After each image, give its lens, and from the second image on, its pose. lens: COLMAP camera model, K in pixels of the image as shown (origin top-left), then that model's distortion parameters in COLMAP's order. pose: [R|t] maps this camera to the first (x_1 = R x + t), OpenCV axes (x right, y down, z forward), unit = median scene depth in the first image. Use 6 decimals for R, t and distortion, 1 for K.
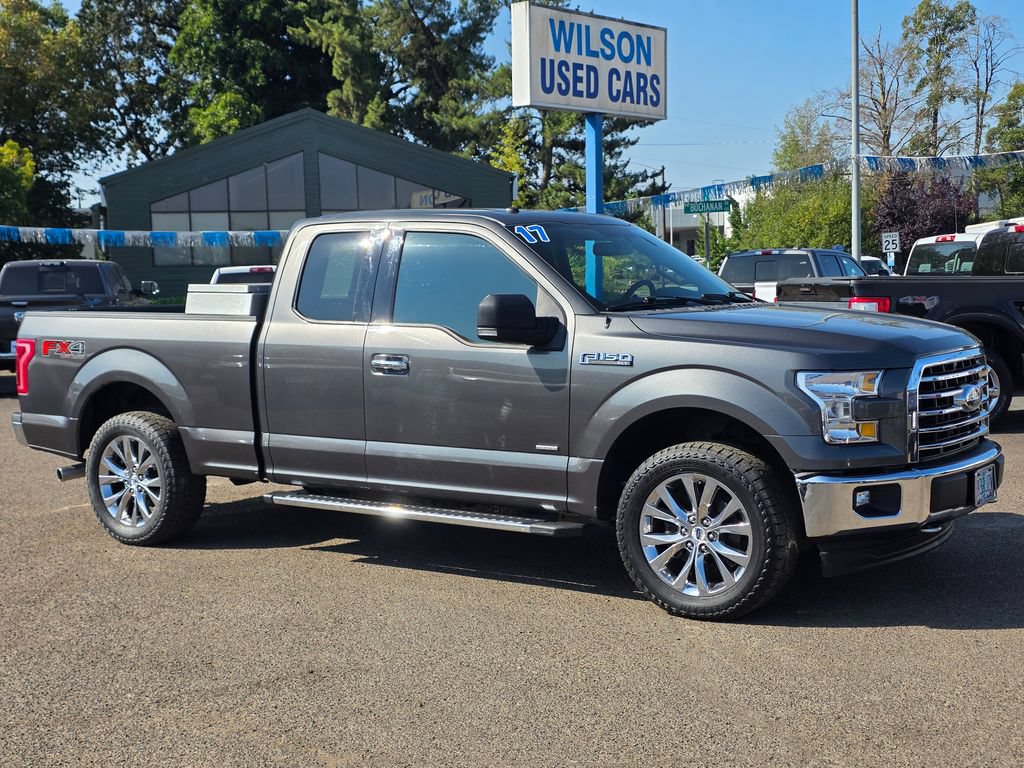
lens RADIAL K [[1403.3, 0, 498.0], [0, 1403.3, 423.8], [0, 0, 1]] dist [0.081368, 0.000000]
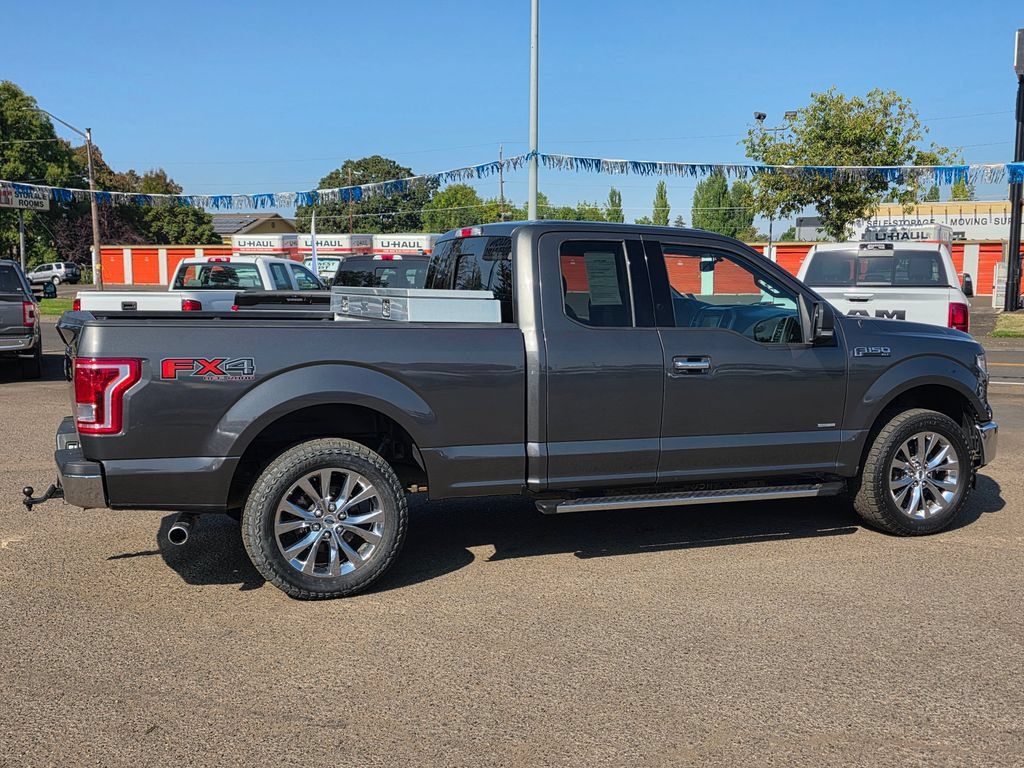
lens RADIAL K [[1101.7, 0, 507.4], [0, 1101.7, 402.5], [0, 0, 1]] dist [0.061426, 0.000000]
pose [[0.542283, -0.066502, 0.837560, -0.768267], [0.070502, 0.996949, 0.033511, -0.045884], [-0.837233, 0.040877, 0.545317, 0.567546]]
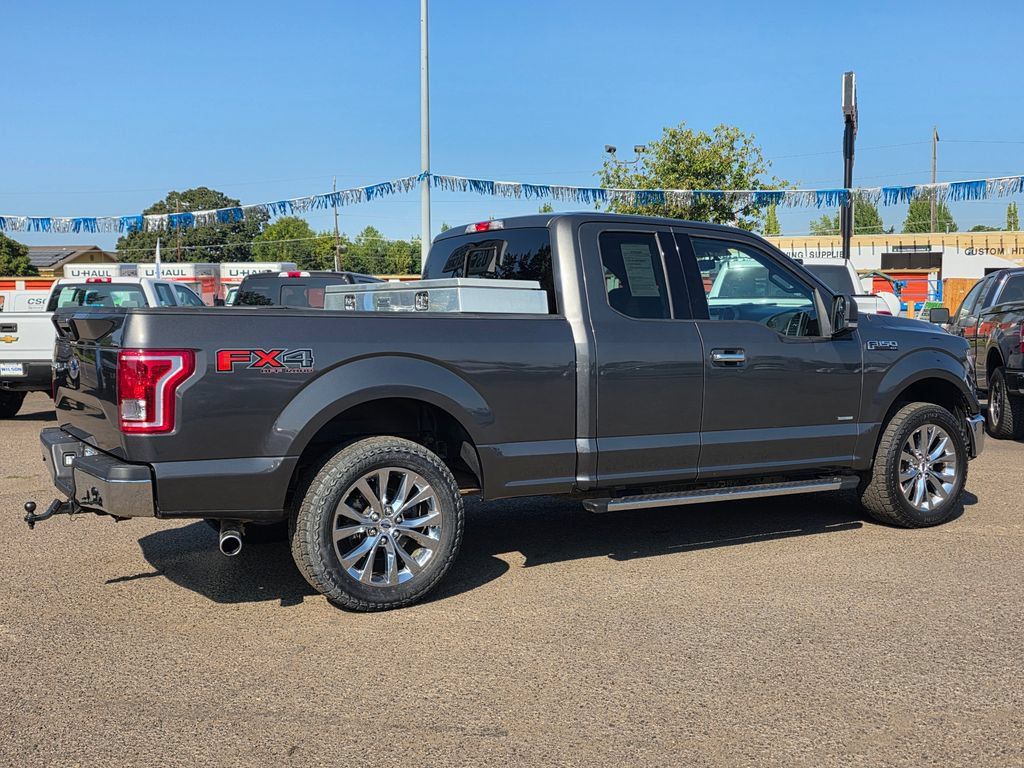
lens RADIAL K [[1101.7, 0, 500.5], [0, 1101.7, 387.6], [0, 0, 1]] dist [0.061426, 0.000000]
pose [[0.408469, -0.036935, 0.912025, -0.808508], [0.088567, 0.996070, 0.000672, -0.031167], [-0.908465, 0.080501, 0.410135, 0.707786]]
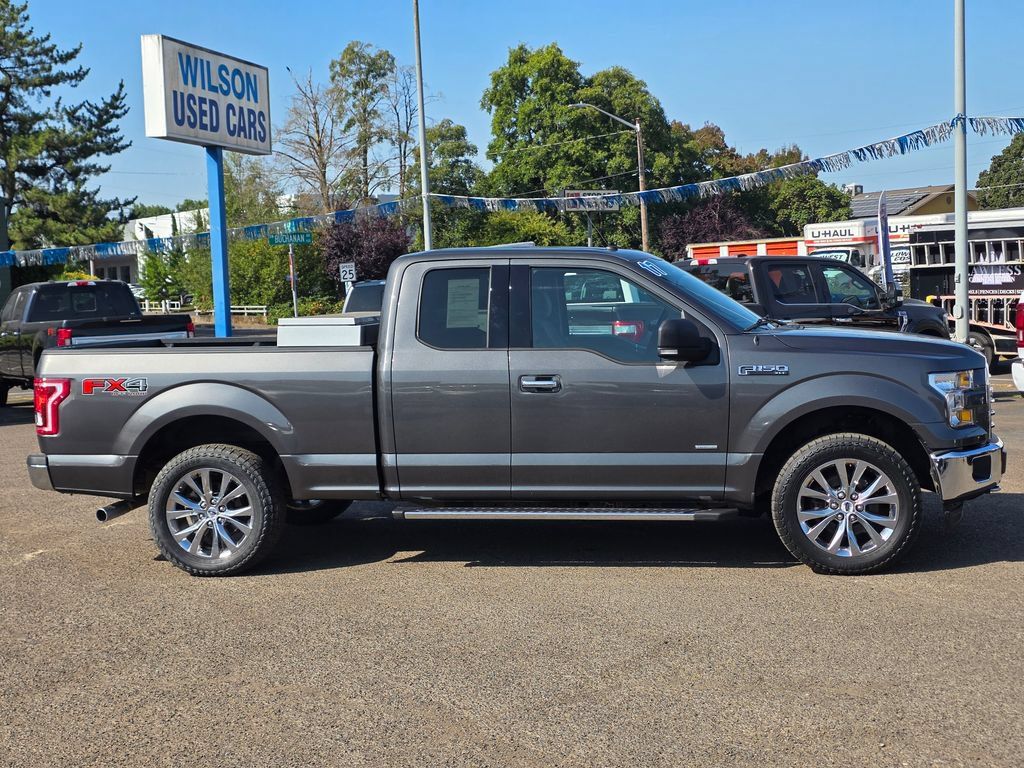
lens RADIAL K [[1403.3, 0, 500.6], [0, 1403.3, 413.3], [0, 0, 1]] dist [0.081368, 0.000000]
pose [[0.902565, -0.047785, 0.427893, -0.515653], [0.059445, 0.998135, -0.013922, -0.004549], [-0.426430, 0.038001, 0.903722, -0.006487]]
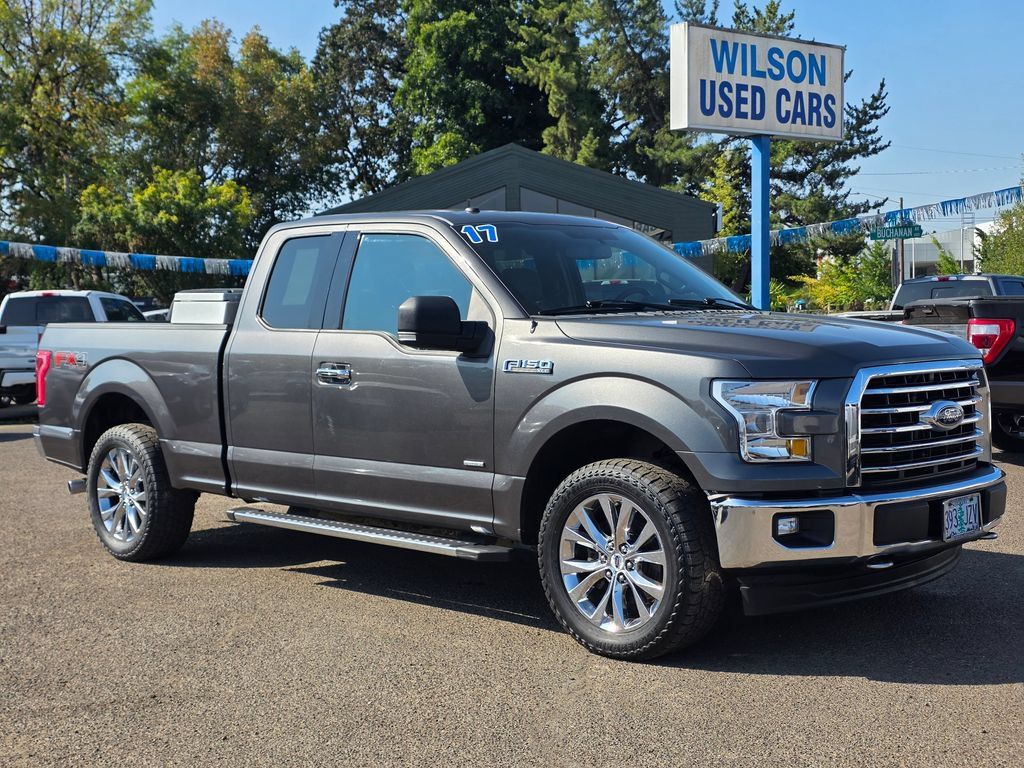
lens RADIAL K [[1403.3, 0, 507.6], [0, 1403.3, 410.8], [0, 0, 1]] dist [0.081368, 0.000000]
pose [[0.985488, 0.014240, -0.169148, 0.171701], [-0.020422, 0.999183, -0.034867, 0.011507], [0.168514, 0.037815, 0.984974, 0.081352]]
